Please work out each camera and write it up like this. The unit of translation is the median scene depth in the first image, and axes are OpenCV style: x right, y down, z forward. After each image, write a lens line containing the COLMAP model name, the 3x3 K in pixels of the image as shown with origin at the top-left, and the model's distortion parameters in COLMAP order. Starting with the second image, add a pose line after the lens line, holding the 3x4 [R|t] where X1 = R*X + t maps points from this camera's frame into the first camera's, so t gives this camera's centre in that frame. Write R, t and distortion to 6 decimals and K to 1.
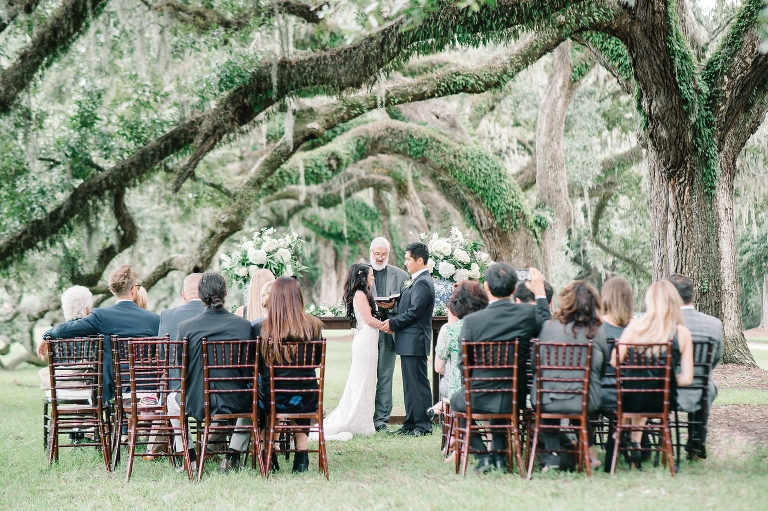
lens RADIAL K [[2452.0, 0, 384.0], [0, 2452.0, 255.5], [0, 0, 1]] dist [0.046191, 0.455064]
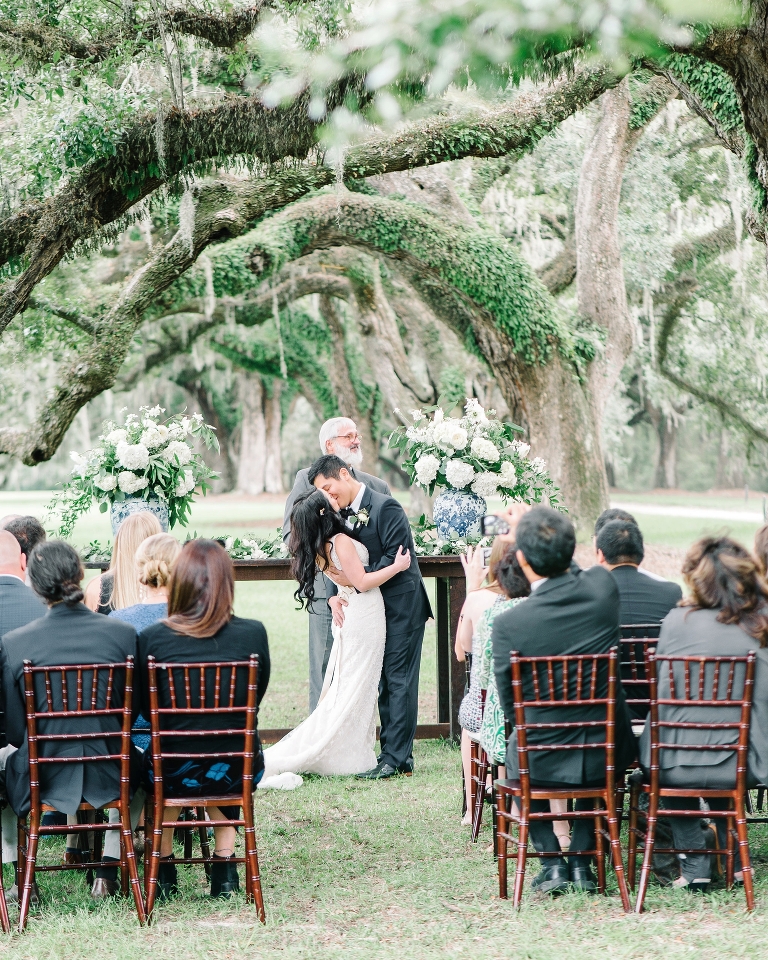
lens RADIAL K [[3445.2, 0, 384.0], [0, 3445.2, 480.0], [0, 0, 1]] dist [-0.100152, -0.253176]
pose [[0.999801, -0.012107, 0.015866, -0.003039], [0.011531, 0.999287, 0.035950, -0.012747], [-0.016290, -0.035760, 0.999228, 0.105567]]
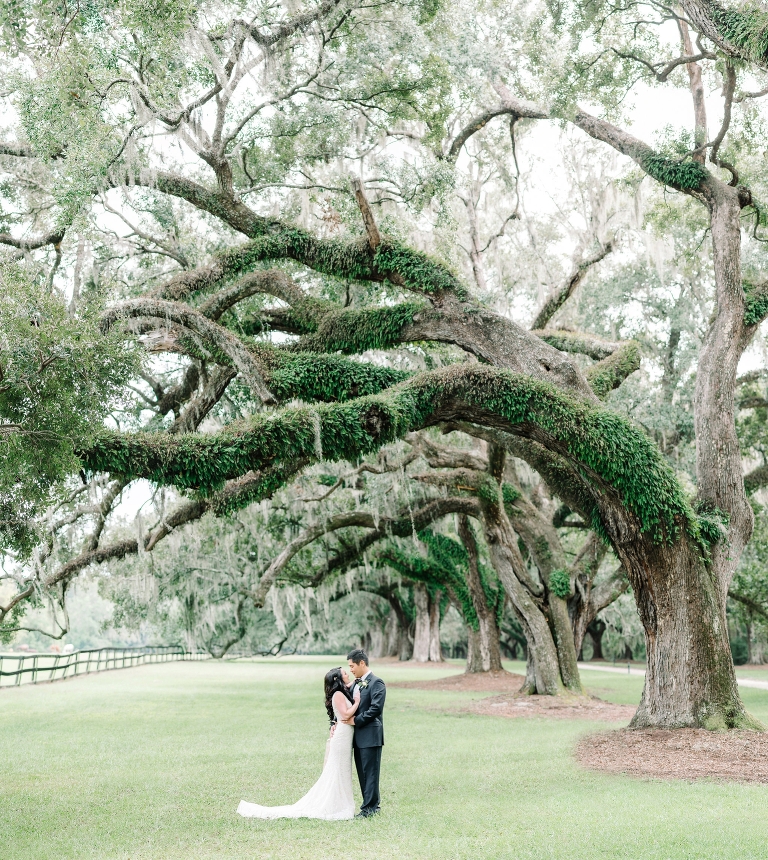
lens RADIAL K [[1096.3, 0, 431.5], [0, 1096.3, 503.2], [0, 0, 1]] dist [-0.029776, 0.009885]
pose [[0.998985, -0.003160, -0.044929, 0.004319], [-0.001216, 0.995281, -0.097032, 0.006876], [0.045024, 0.096988, 0.994267, 0.727045]]
